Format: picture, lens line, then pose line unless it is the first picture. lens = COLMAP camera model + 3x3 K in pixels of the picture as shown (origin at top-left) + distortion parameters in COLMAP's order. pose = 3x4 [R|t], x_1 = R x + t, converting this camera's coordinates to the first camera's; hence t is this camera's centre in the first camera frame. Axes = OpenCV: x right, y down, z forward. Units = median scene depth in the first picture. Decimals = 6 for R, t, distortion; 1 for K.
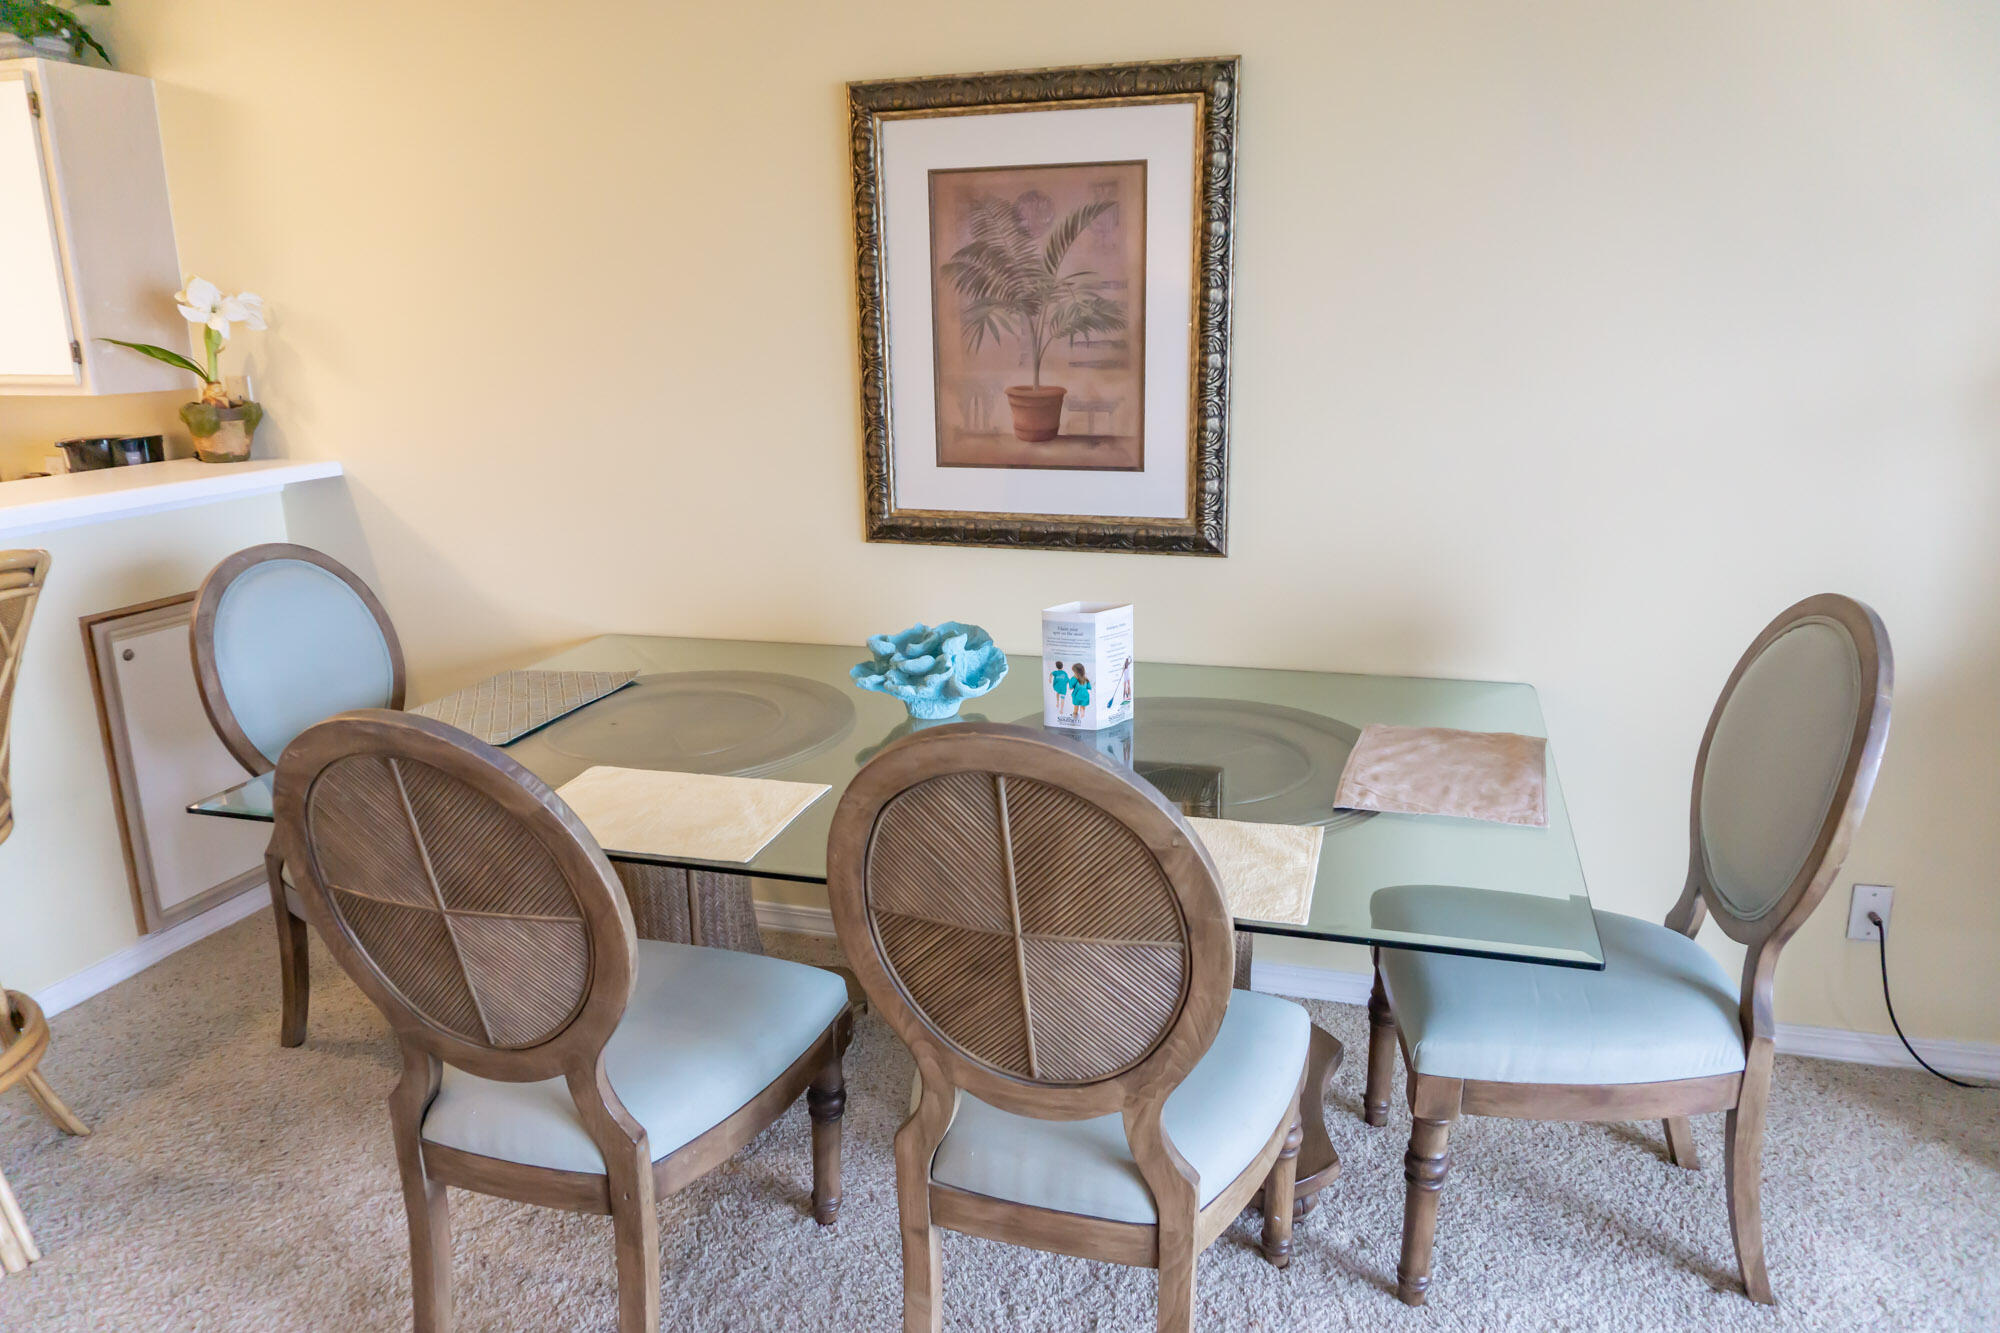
lens RADIAL K [[1333.1, 0, 996.3], [0, 1333.1, 665.8], [0, 0, 1]] dist [-0.018860, -0.000397]
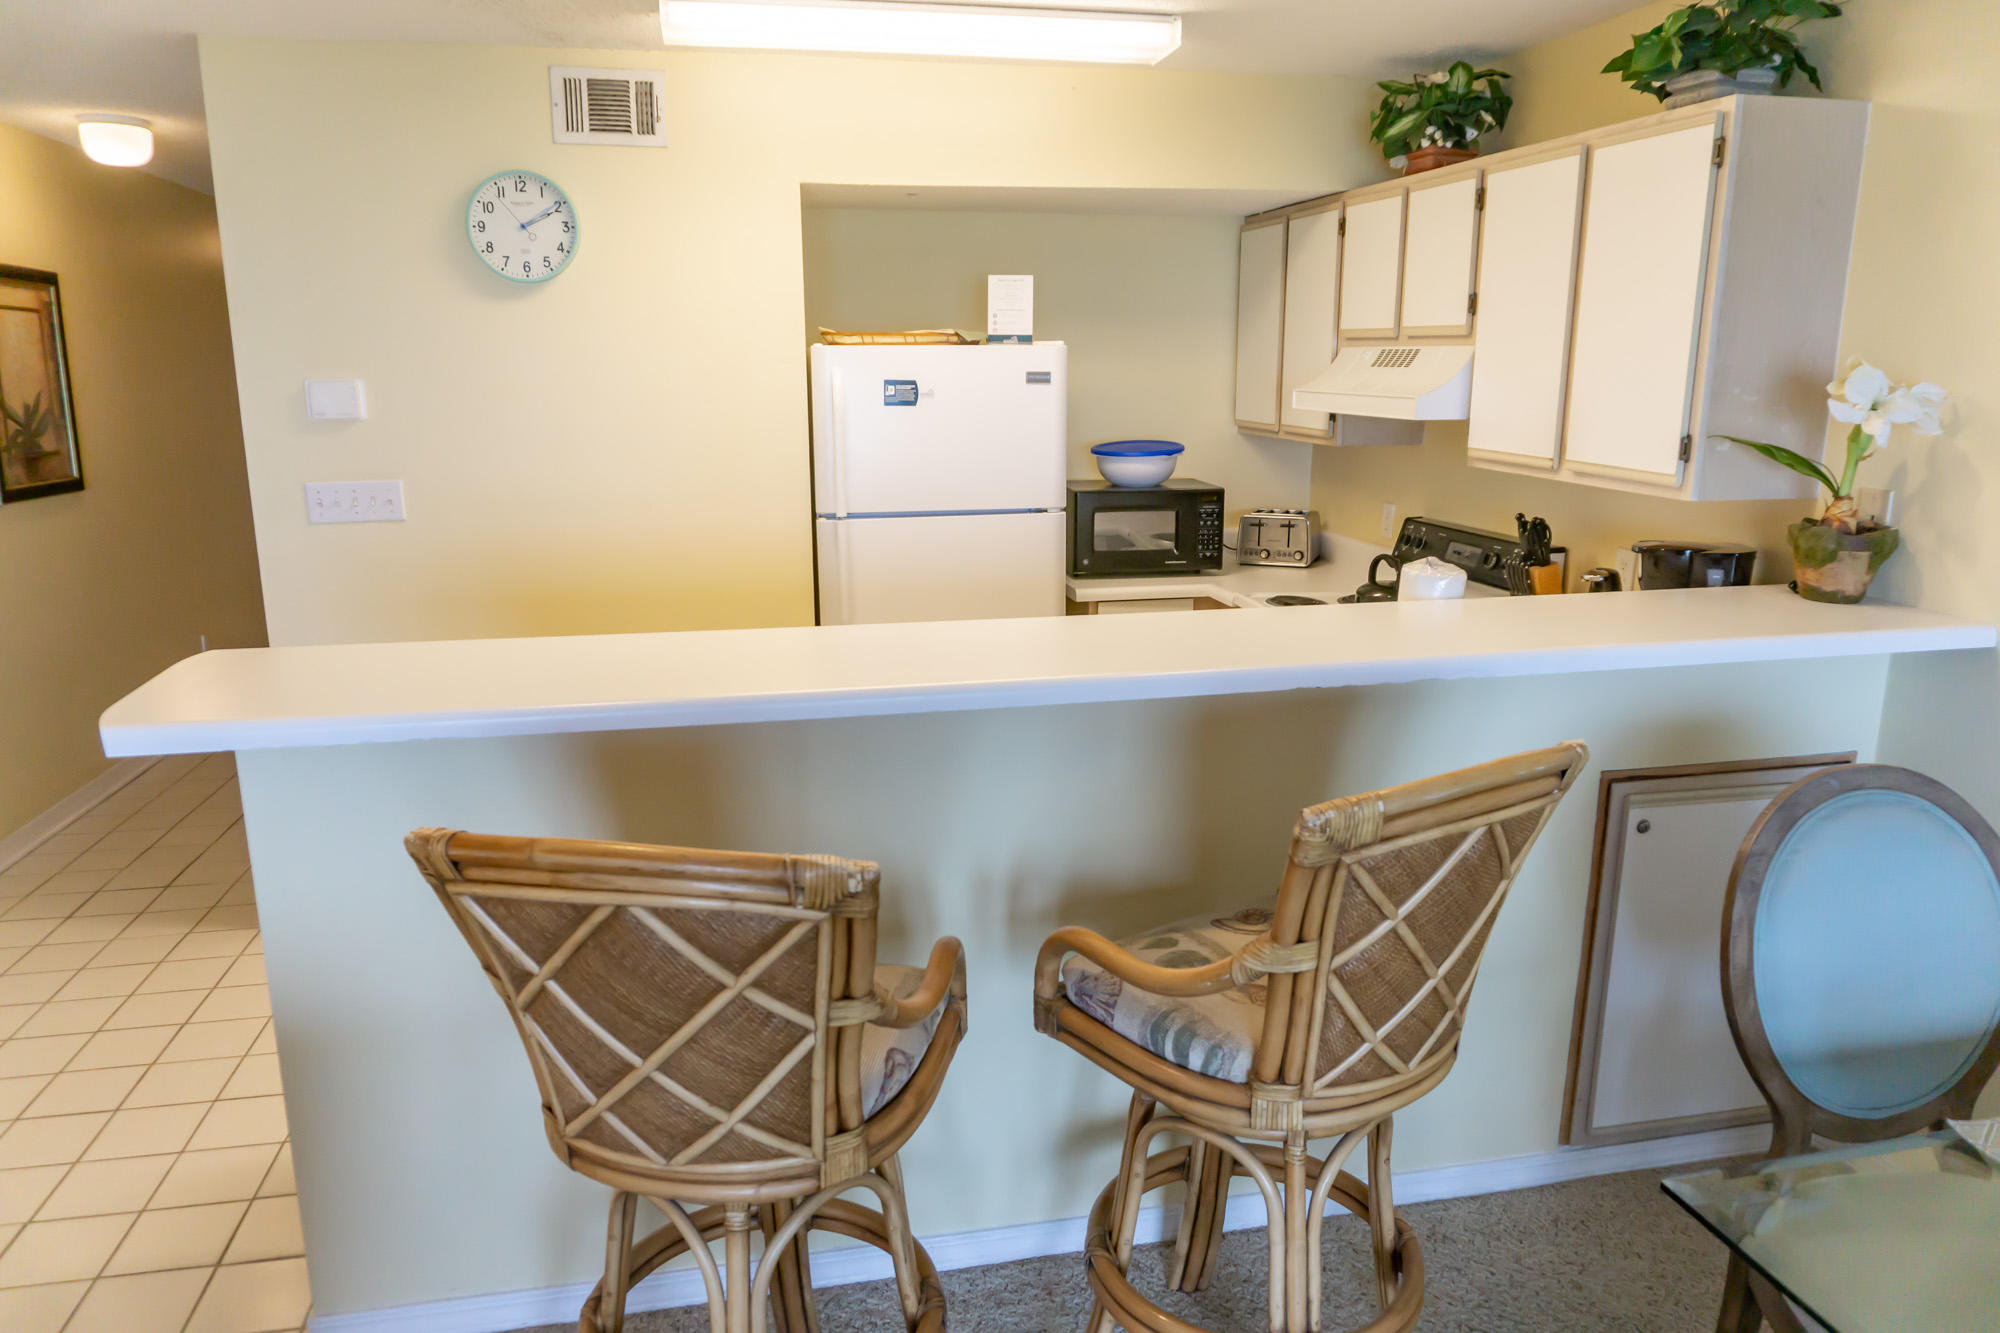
lens RADIAL K [[1333.1, 0, 996.3], [0, 1333.1, 665.8], [0, 0, 1]] dist [-0.018860, -0.000397]
pose [[0.491153, 0.209693, -0.845457, -0.187044], [-0.226119, 0.968012, 0.108730, -0.103123], [0.841213, 0.137770, 0.522858, 0.231233]]
